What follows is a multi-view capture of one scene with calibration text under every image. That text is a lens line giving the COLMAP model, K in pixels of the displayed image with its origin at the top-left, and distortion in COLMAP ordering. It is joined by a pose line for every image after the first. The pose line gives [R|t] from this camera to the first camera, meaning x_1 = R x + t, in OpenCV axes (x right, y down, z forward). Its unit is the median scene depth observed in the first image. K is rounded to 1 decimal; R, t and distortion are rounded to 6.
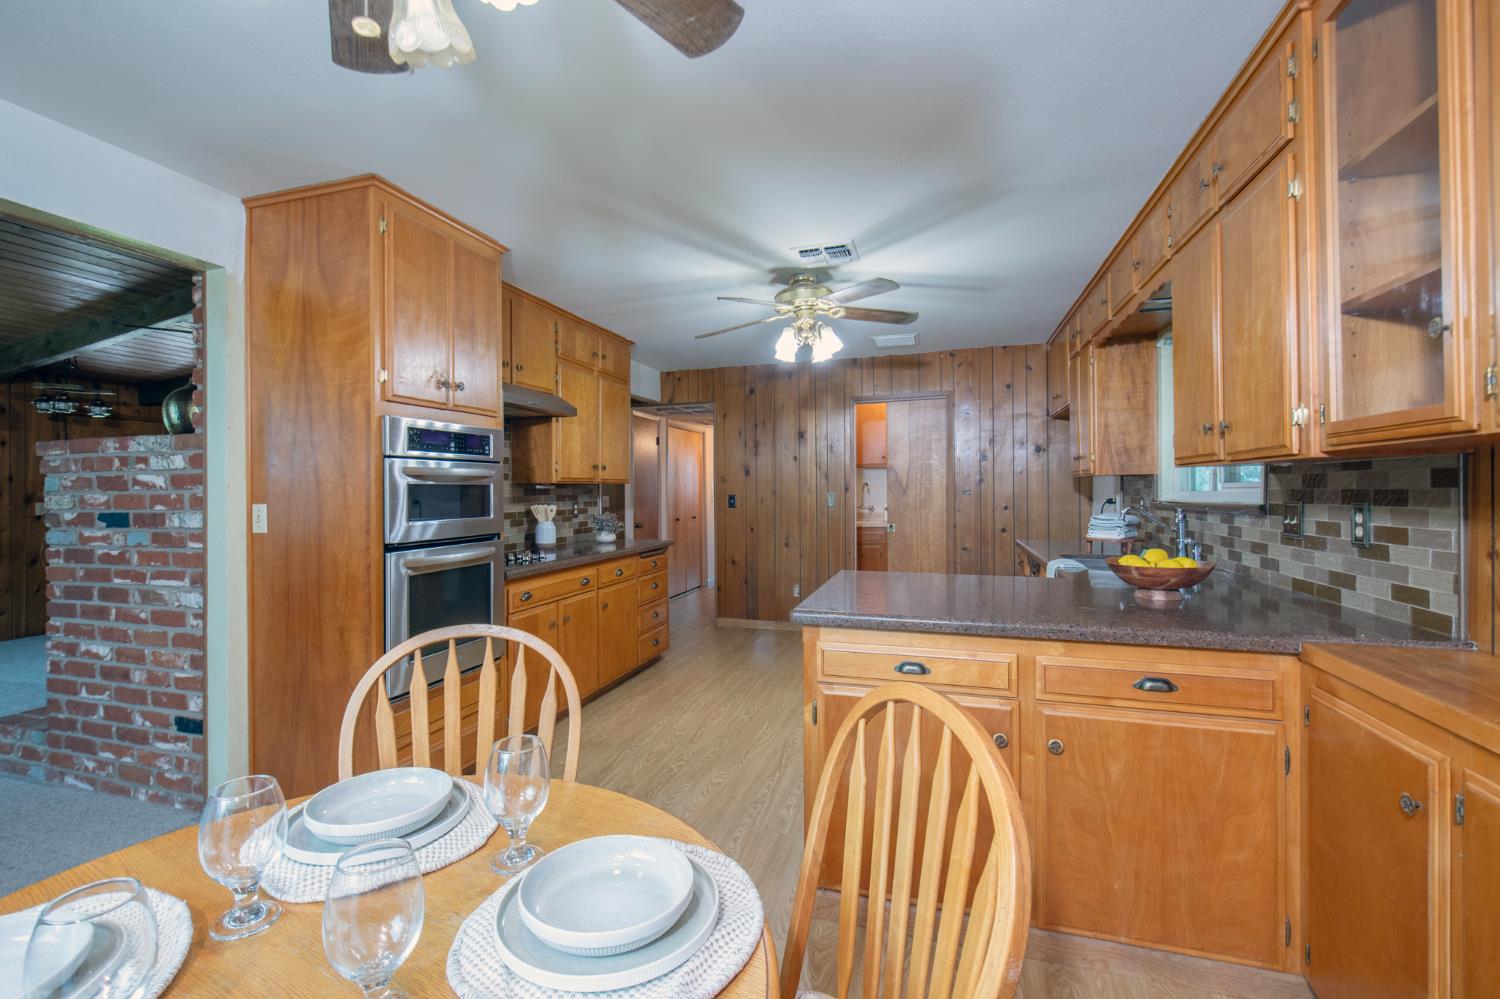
lens RADIAL K [[664.1, 0, 725.8], [0, 664.1, 490.1], [0, 0, 1]] dist [0.001090, -0.000622]
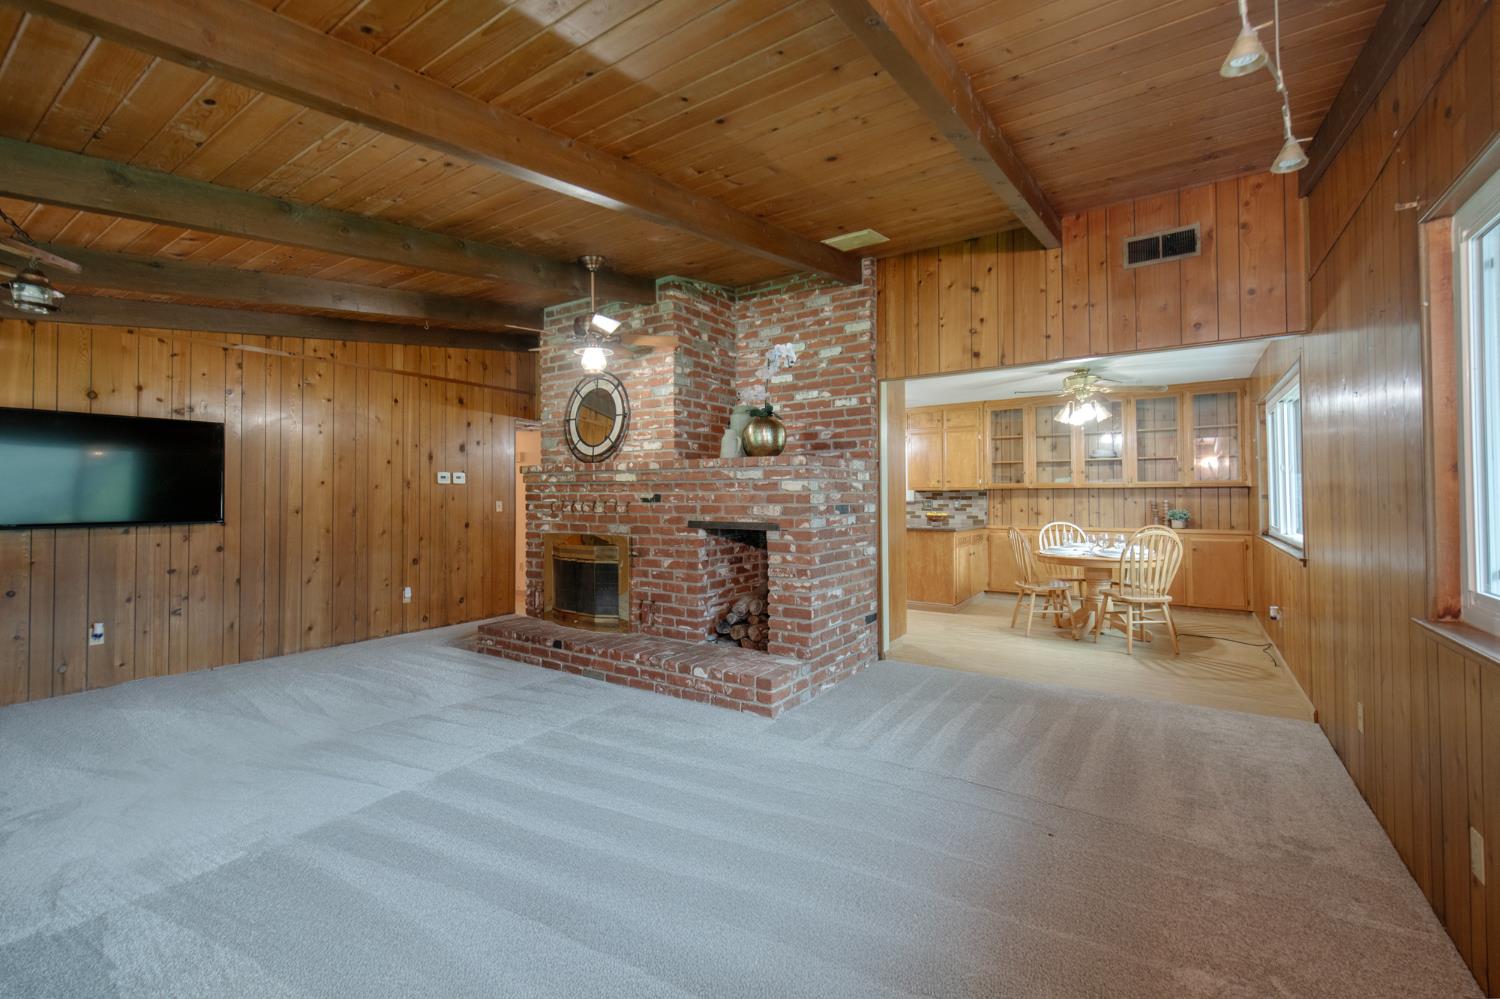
lens RADIAL K [[634.1, 0, 751.3], [0, 634.1, 480.9], [0, 0, 1]] dist [0.001393, 0.000012]
pose [[0.271692, 0.033765, 0.961792, -2.216812], [0.000811, 0.999376, -0.035314, 0.026663], [-0.962384, 0.010374, 0.271495, 0.709150]]
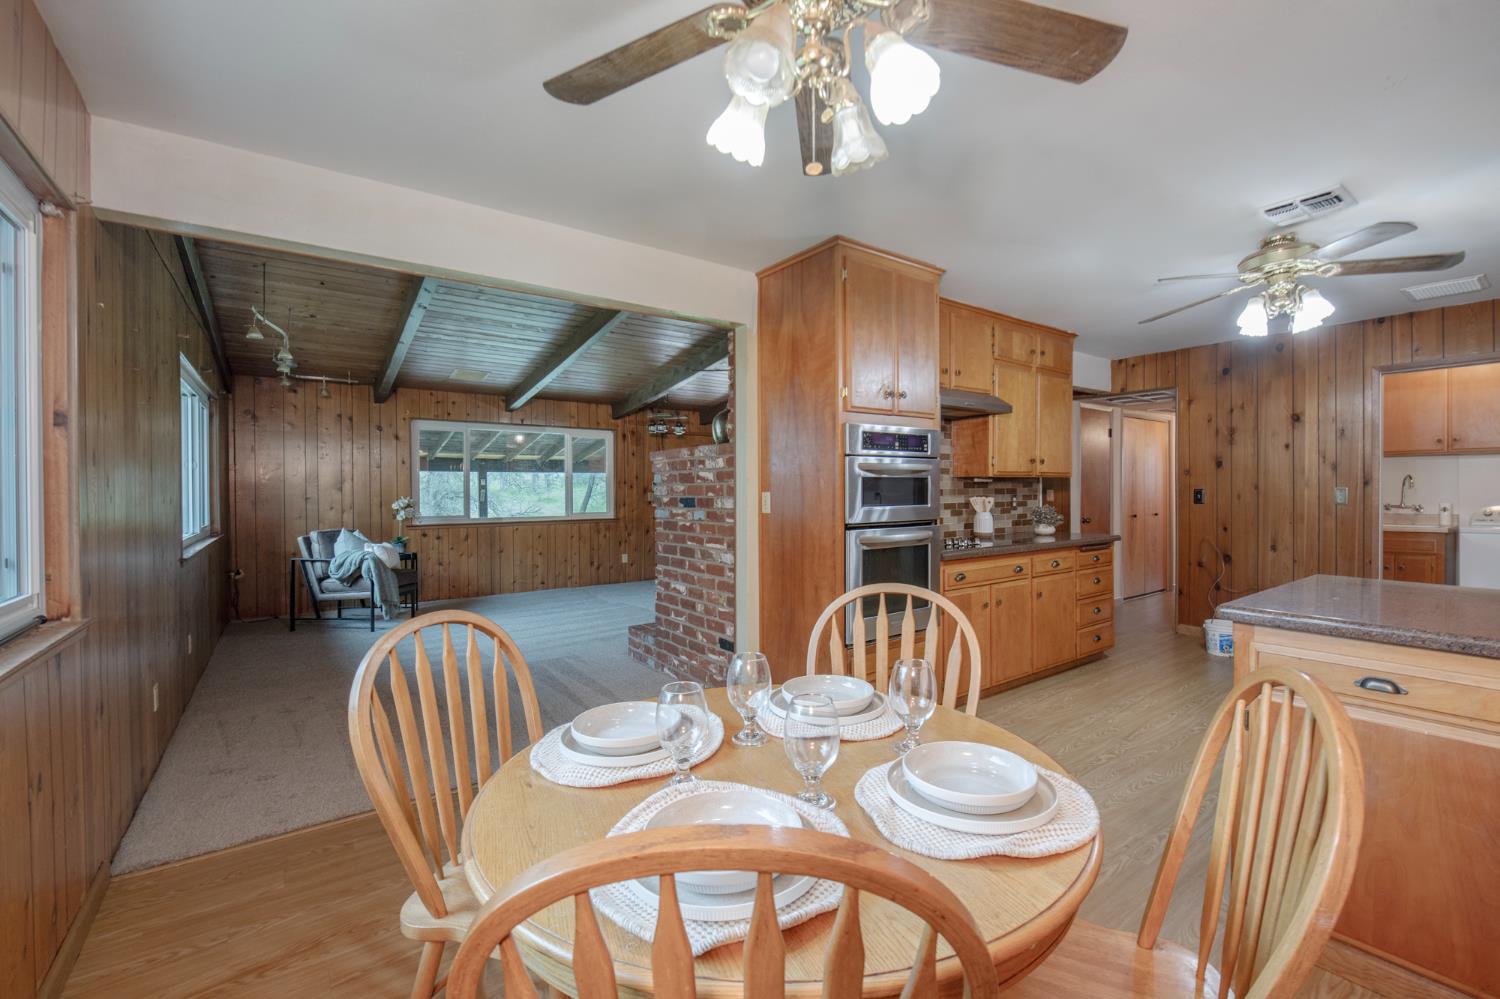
lens RADIAL K [[640.4, 0, 776.6], [0, 640.4, 493.9], [0, 0, 1]] dist [-0.001429, -0.006958]
pose [[0.823211, 0.007902, -0.567680, 0.060382], [-0.001017, 0.999922, 0.012445, 0.006605], [0.567734, -0.009668, 0.823155, -0.069776]]
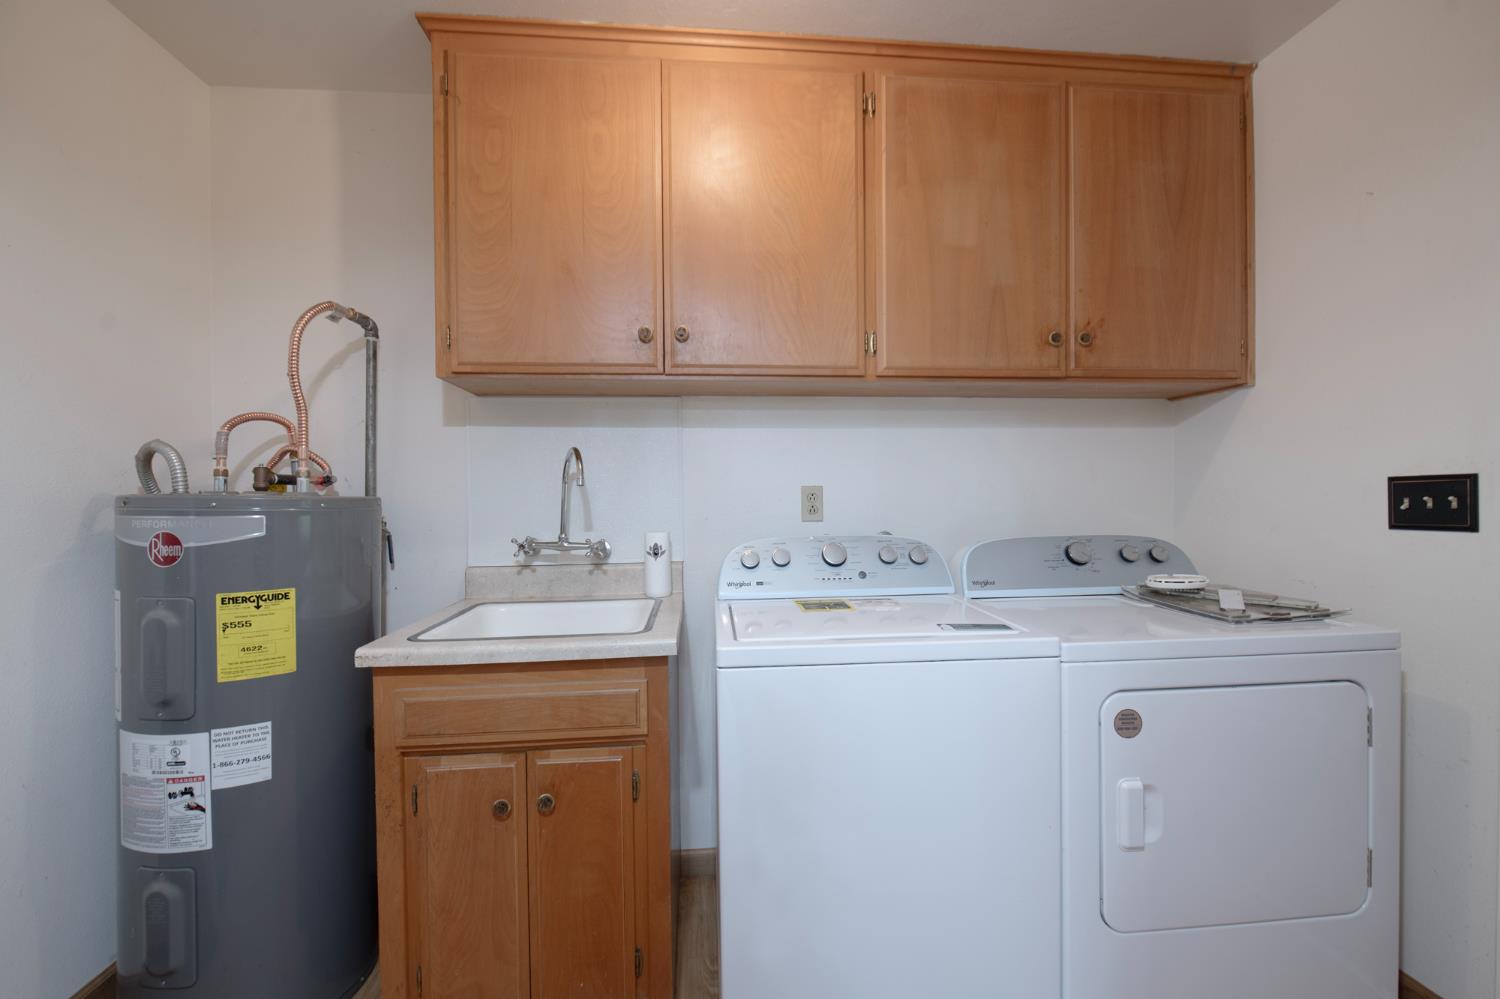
lens RADIAL K [[620.3, 0, 751.4], [0, 620.3, 506.2], [0, 0, 1]] dist [-0.017671, -0.000443]
pose [[0.917391, -0.001105, 0.397986, 0.433734], [-0.000036, 0.999996, 0.002858, 0.023188], [-0.397987, -0.002636, 0.917387, 1.845493]]
